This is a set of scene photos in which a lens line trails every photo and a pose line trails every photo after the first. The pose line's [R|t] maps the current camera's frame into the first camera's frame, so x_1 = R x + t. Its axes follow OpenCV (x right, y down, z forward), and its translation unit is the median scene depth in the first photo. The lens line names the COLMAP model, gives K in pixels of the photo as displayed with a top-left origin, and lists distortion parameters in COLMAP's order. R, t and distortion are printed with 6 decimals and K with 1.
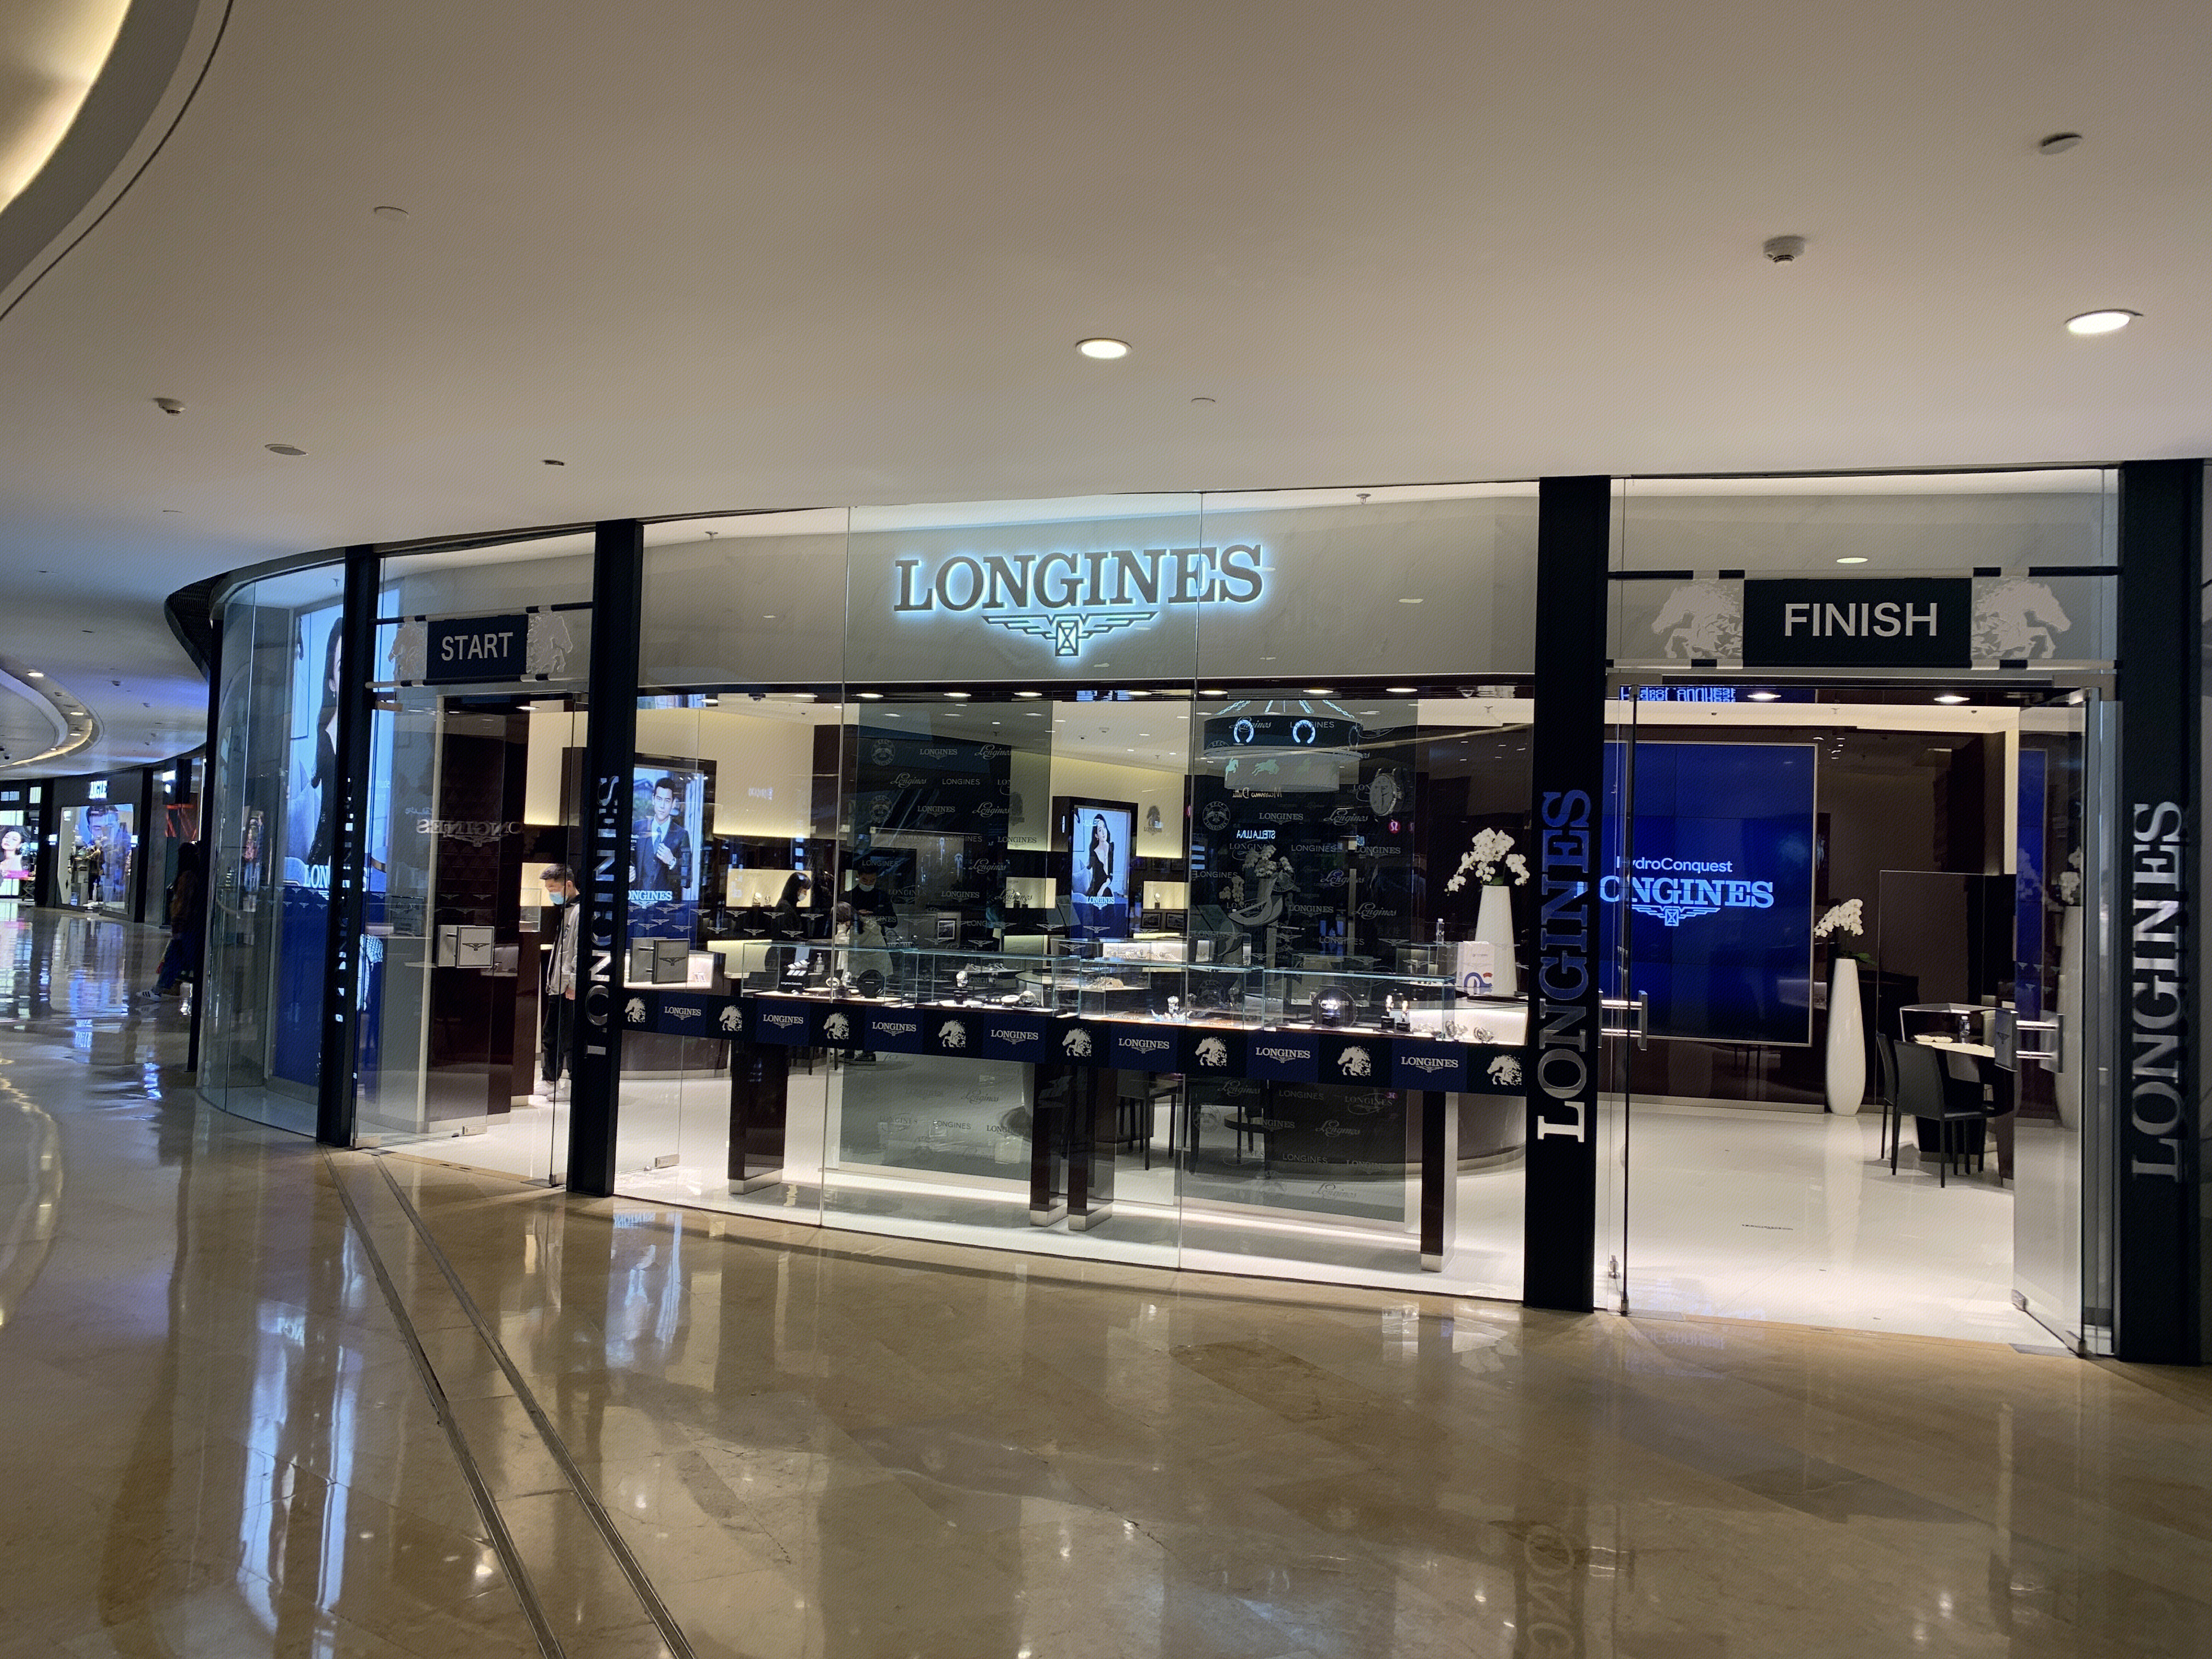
lens RADIAL K [[1679.6, 0, 1106.3], [0, 1679.6, 829.3], [0, 0, 1]] dist [0.011383, -0.003057]
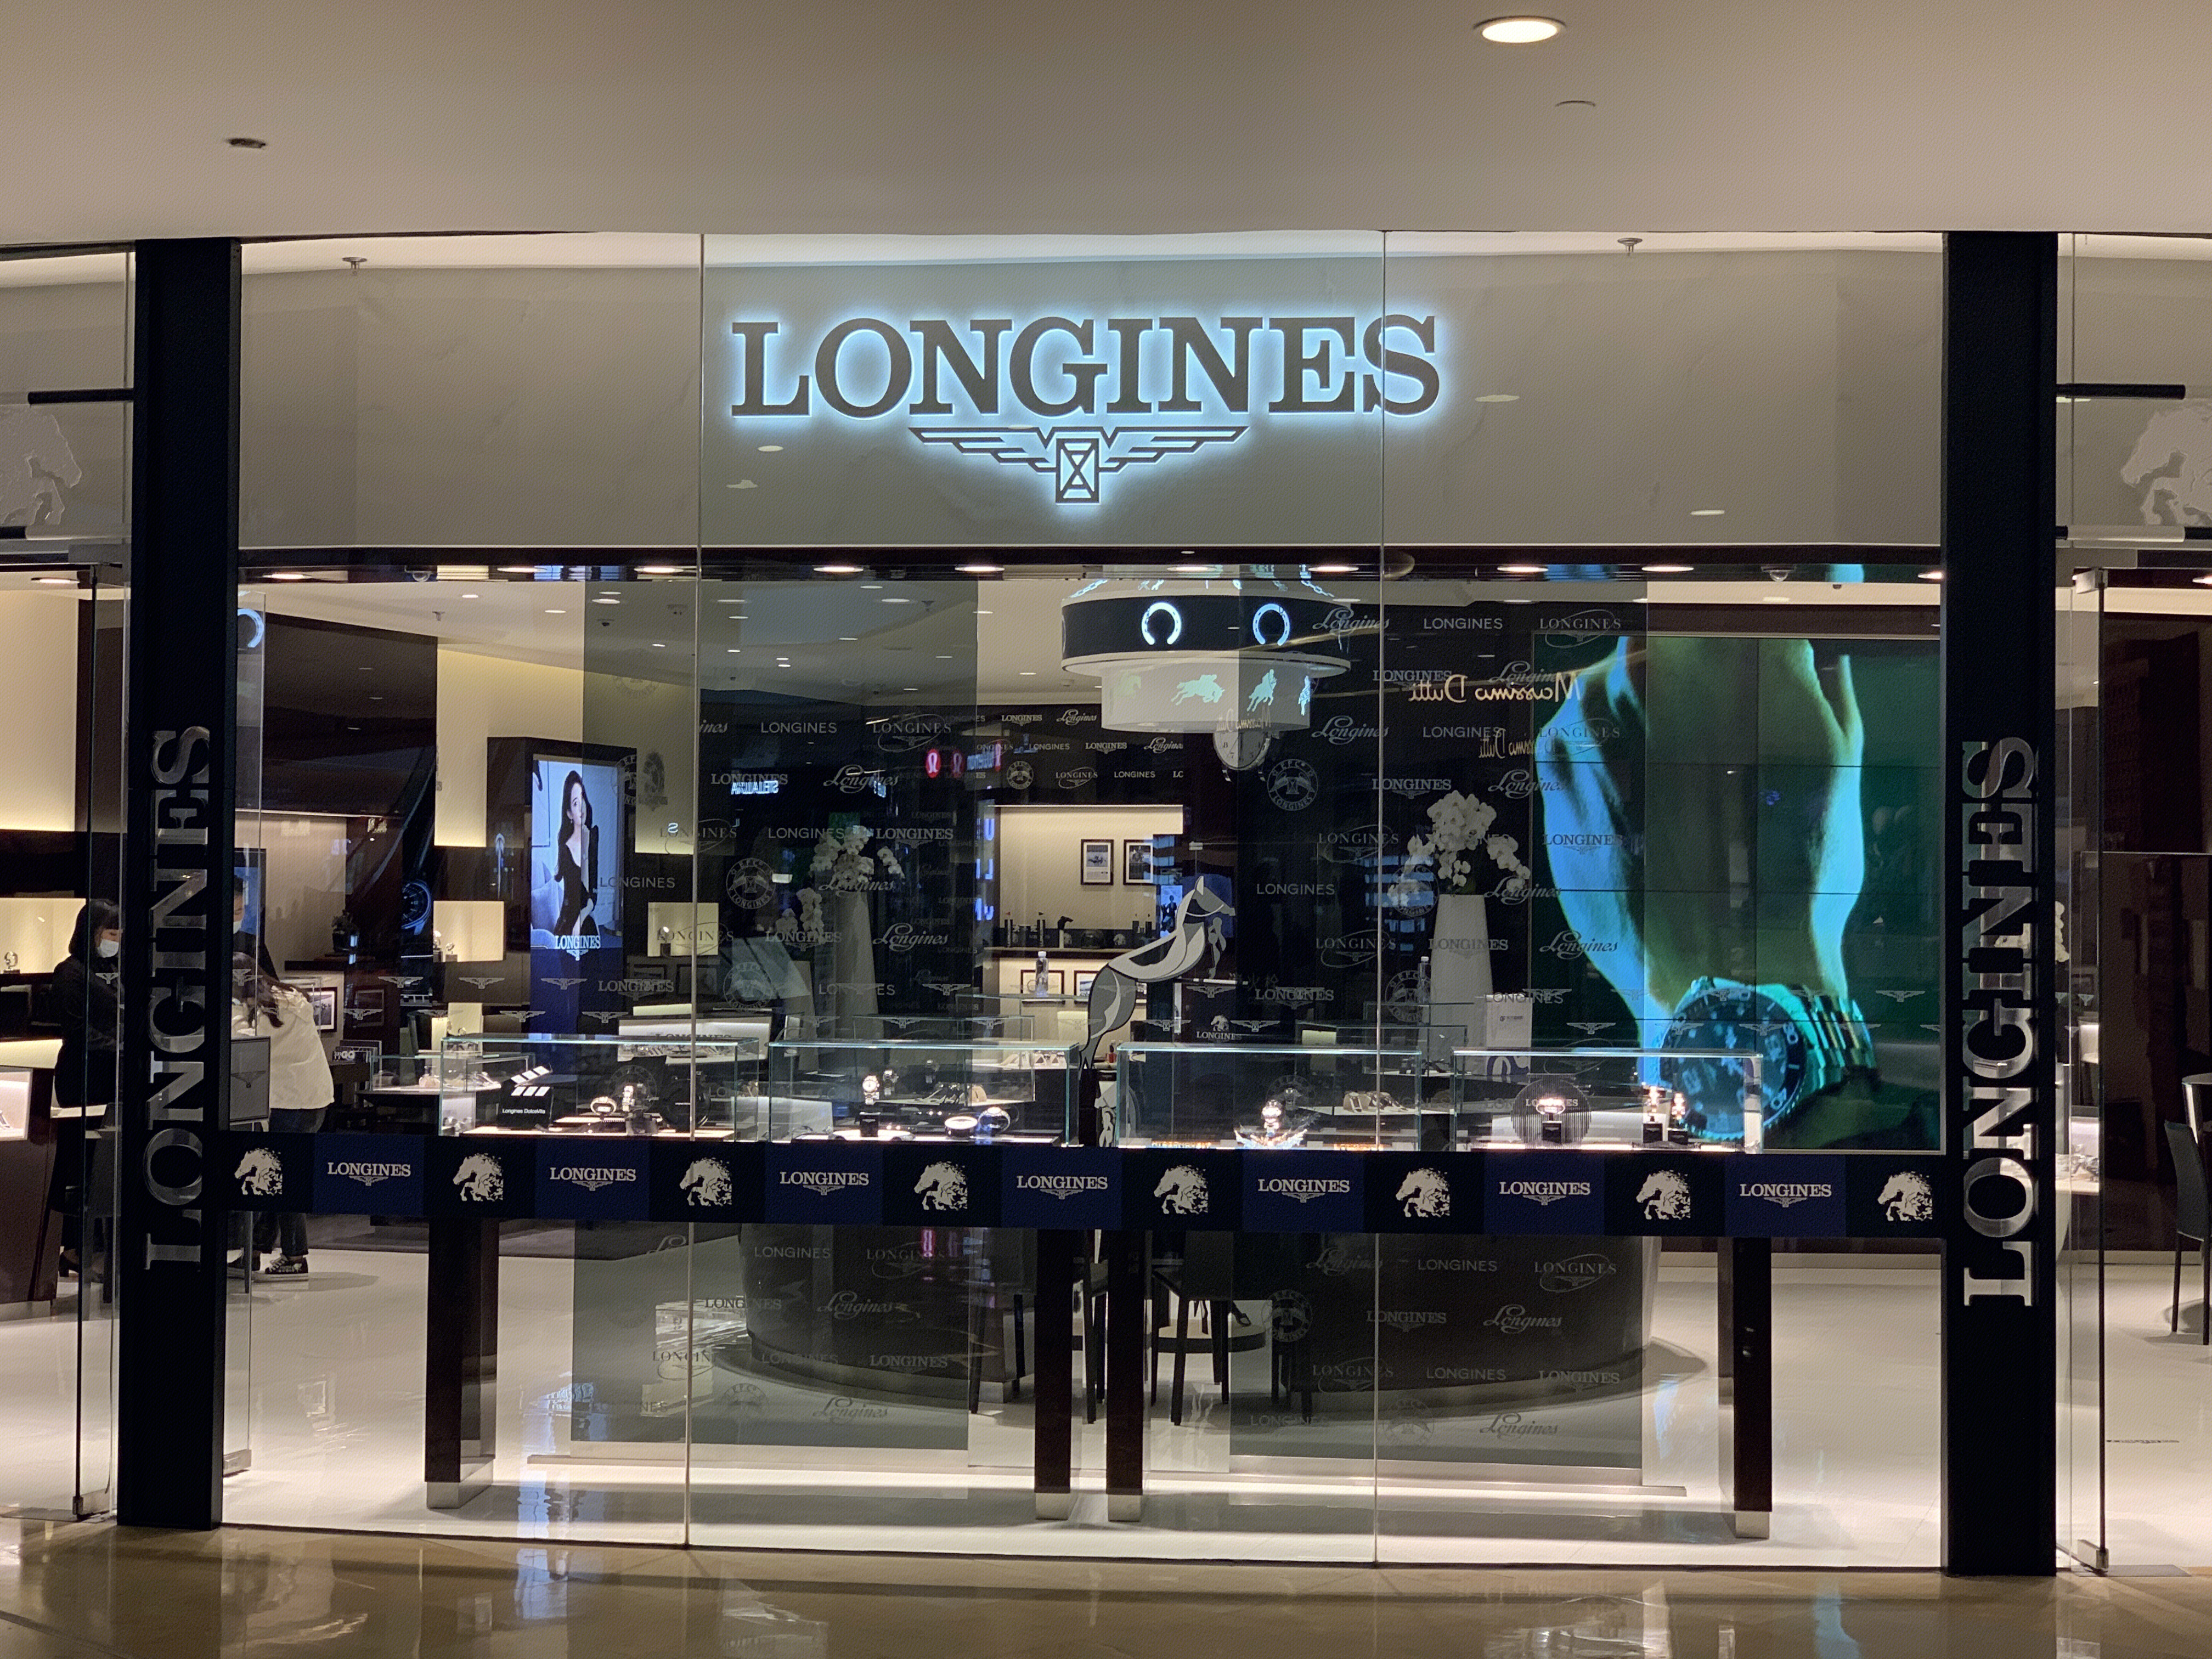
lens RADIAL K [[3475.2, 0, 1105.8], [0, 3475.2, 830.7], [0, 0, 1]] dist [-0.018561, 0.000000]
pose [[0.962882, -0.019068, 0.269248, -0.323545], [0.015533, 0.999763, 0.015253, -0.011517], [-0.269475, -0.010504, 0.962950, -0.114741]]
